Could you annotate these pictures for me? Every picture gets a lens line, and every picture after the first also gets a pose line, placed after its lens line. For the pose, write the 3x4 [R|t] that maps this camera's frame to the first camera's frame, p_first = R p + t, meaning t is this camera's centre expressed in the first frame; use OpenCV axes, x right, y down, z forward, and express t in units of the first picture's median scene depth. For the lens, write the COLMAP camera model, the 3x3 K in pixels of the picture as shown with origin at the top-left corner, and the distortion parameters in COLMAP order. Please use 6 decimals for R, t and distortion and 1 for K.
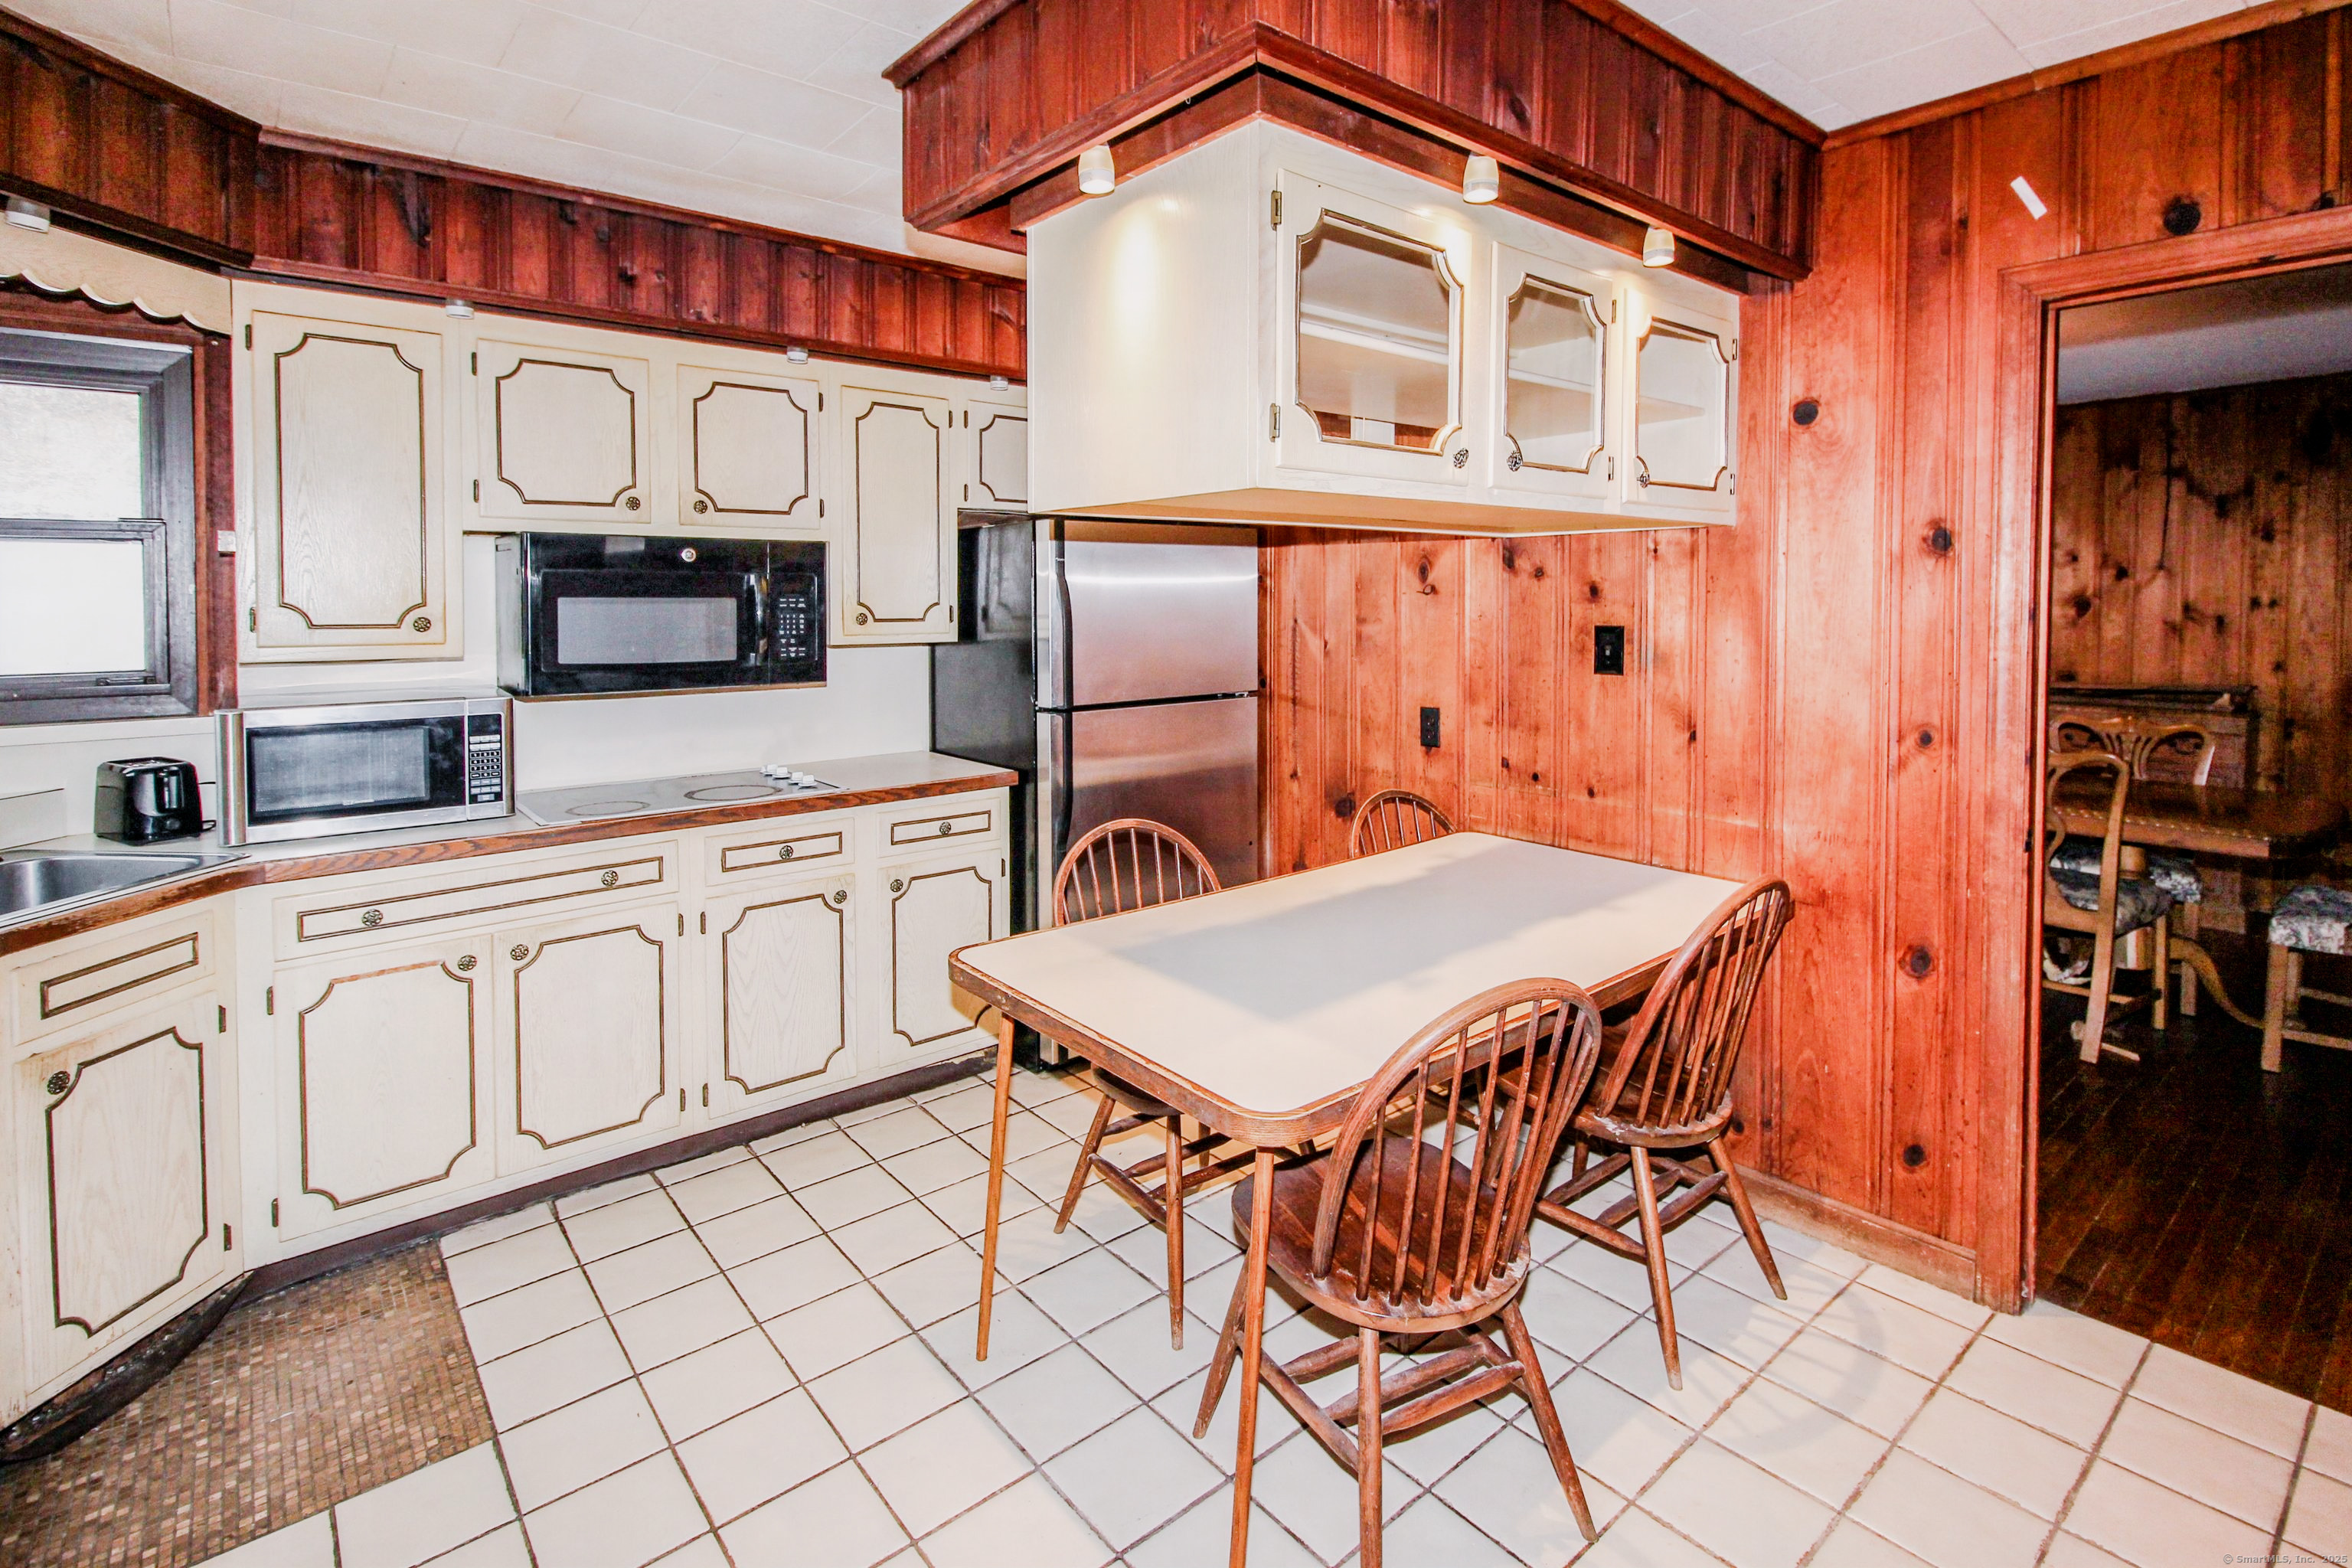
lens RADIAL K [[1129.2, 0, 1178.0], [0, 1129.2, 738.7], [0, 0, 1]] dist [0.003594, -0.013639]
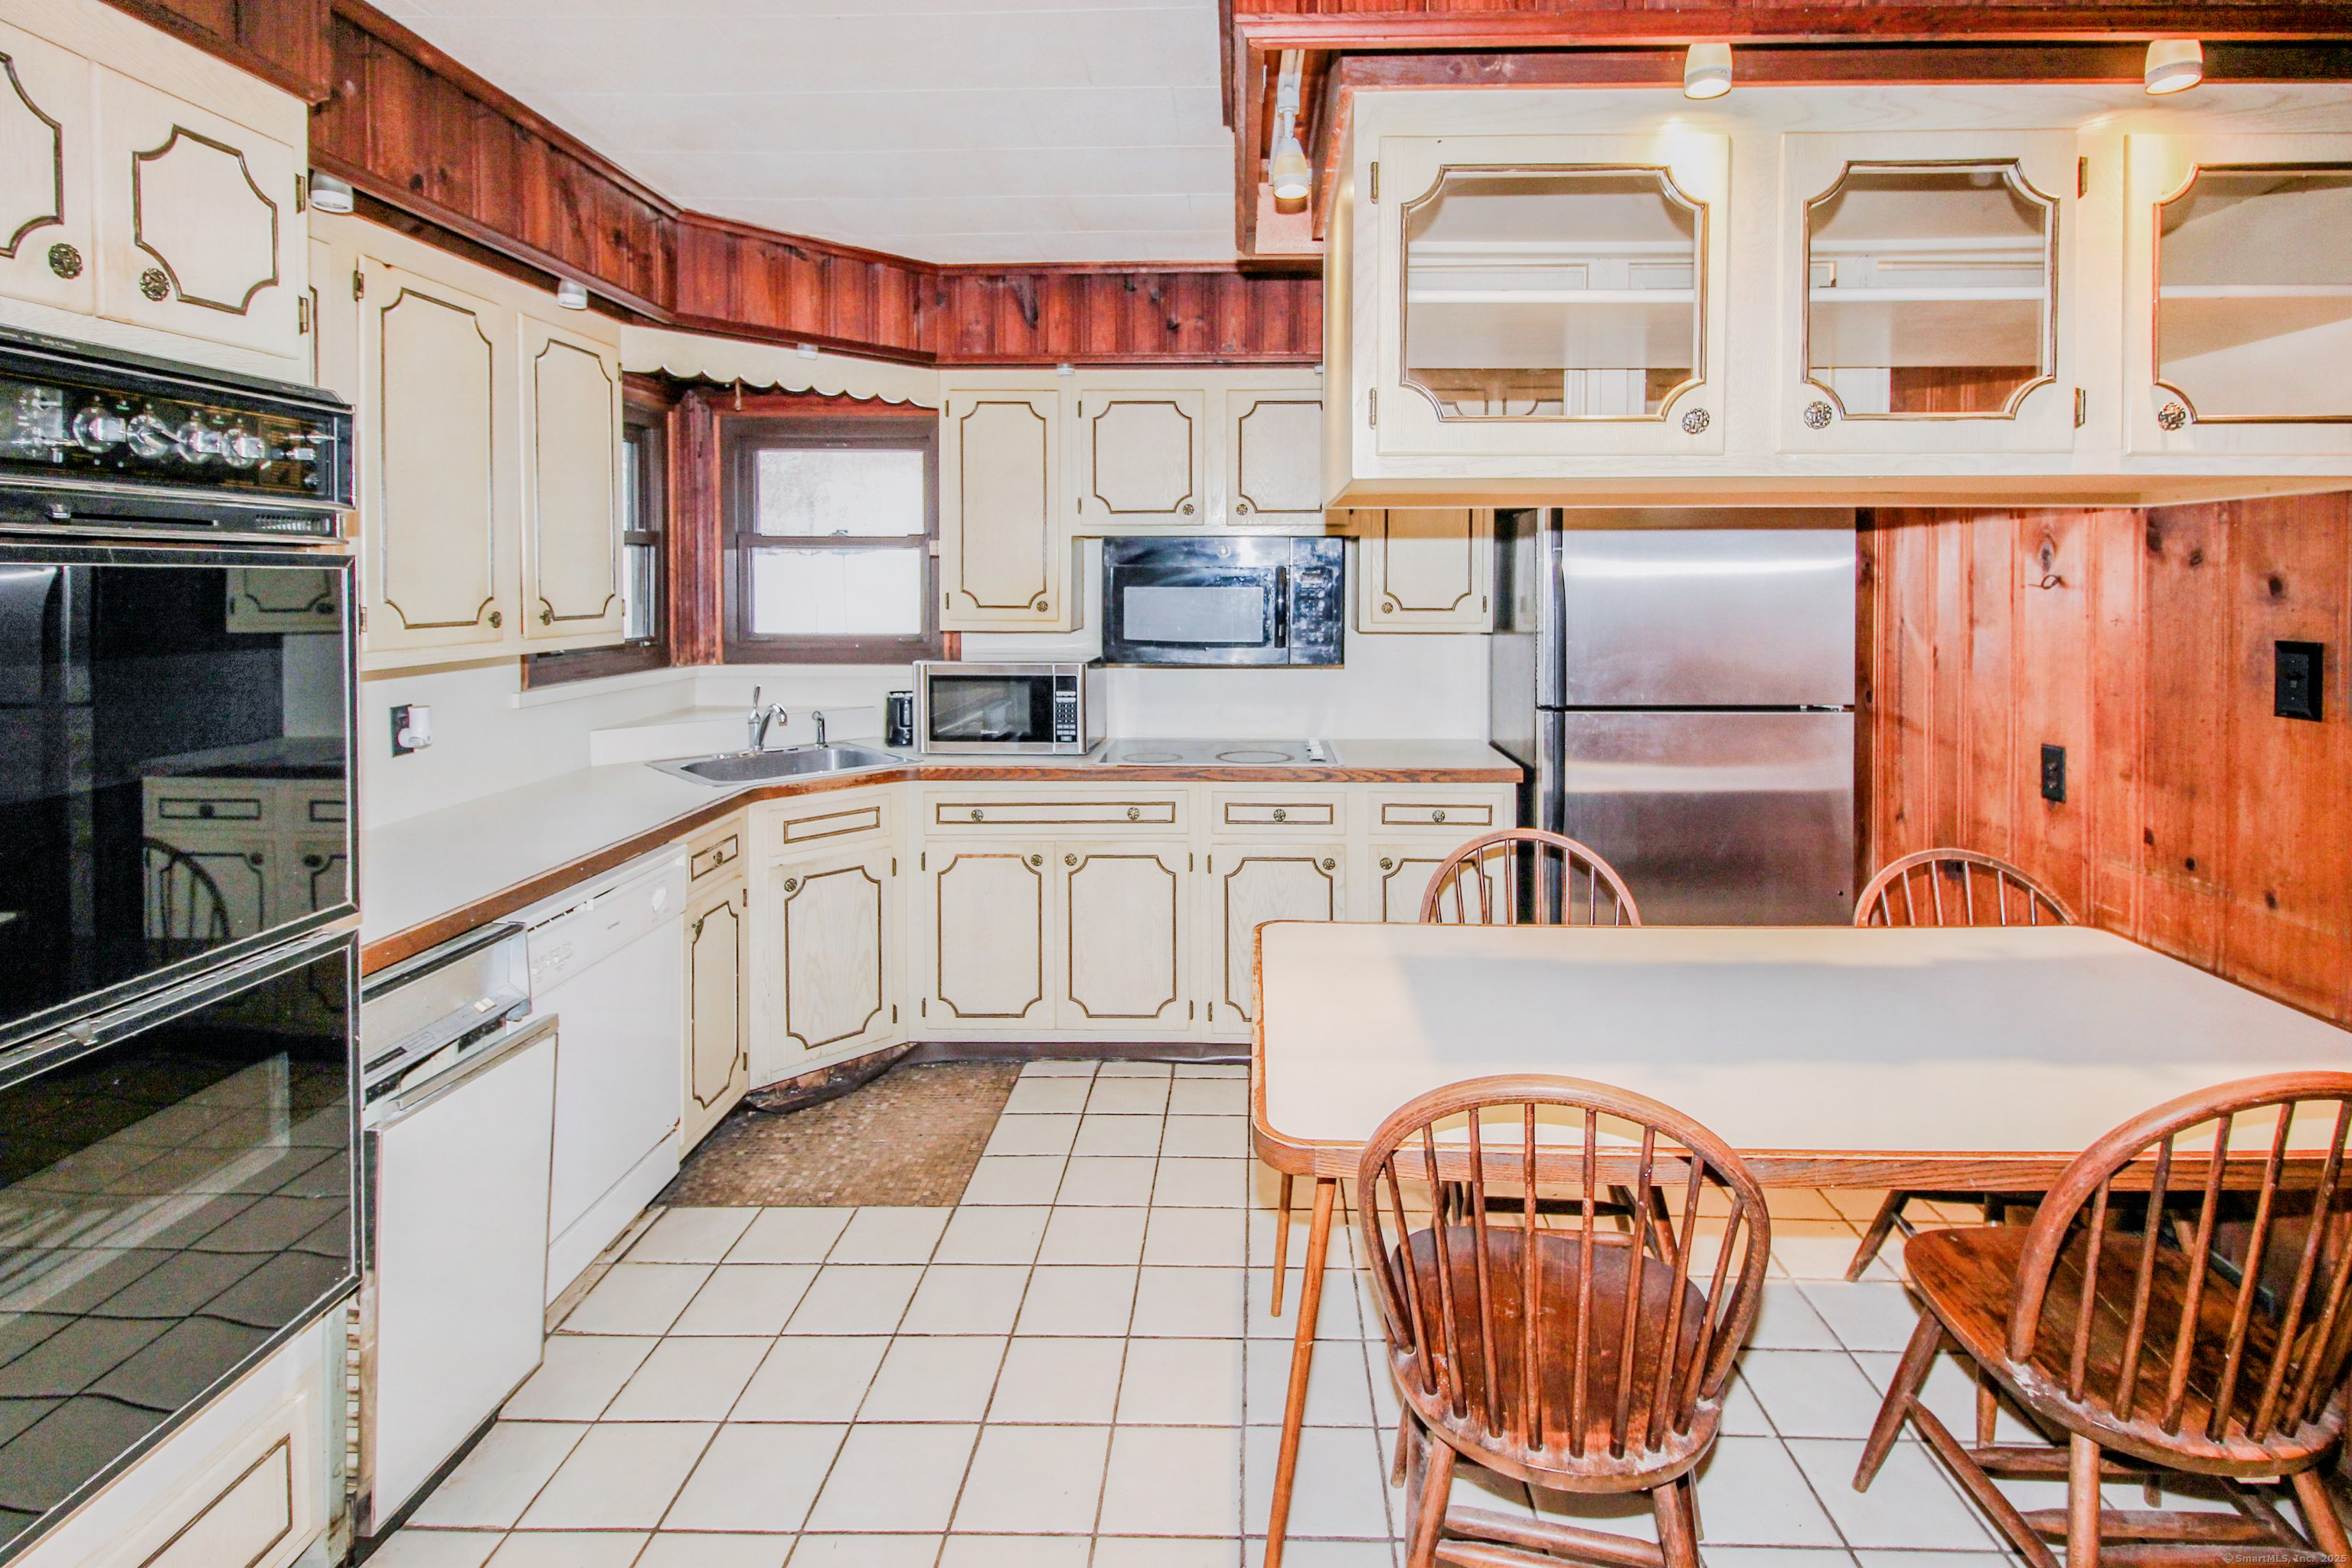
lens RADIAL K [[1113.1, 0, 1188.6], [0, 1113.1, 707.2], [0, 0, 1]] dist [-0.002601, -0.000561]
pose [[0.737340, 0.078068, -0.670995, 0.340366], [-0.086400, 0.996040, 0.020944, -0.022585], [0.669973, 0.042531, 0.741166, 0.126318]]
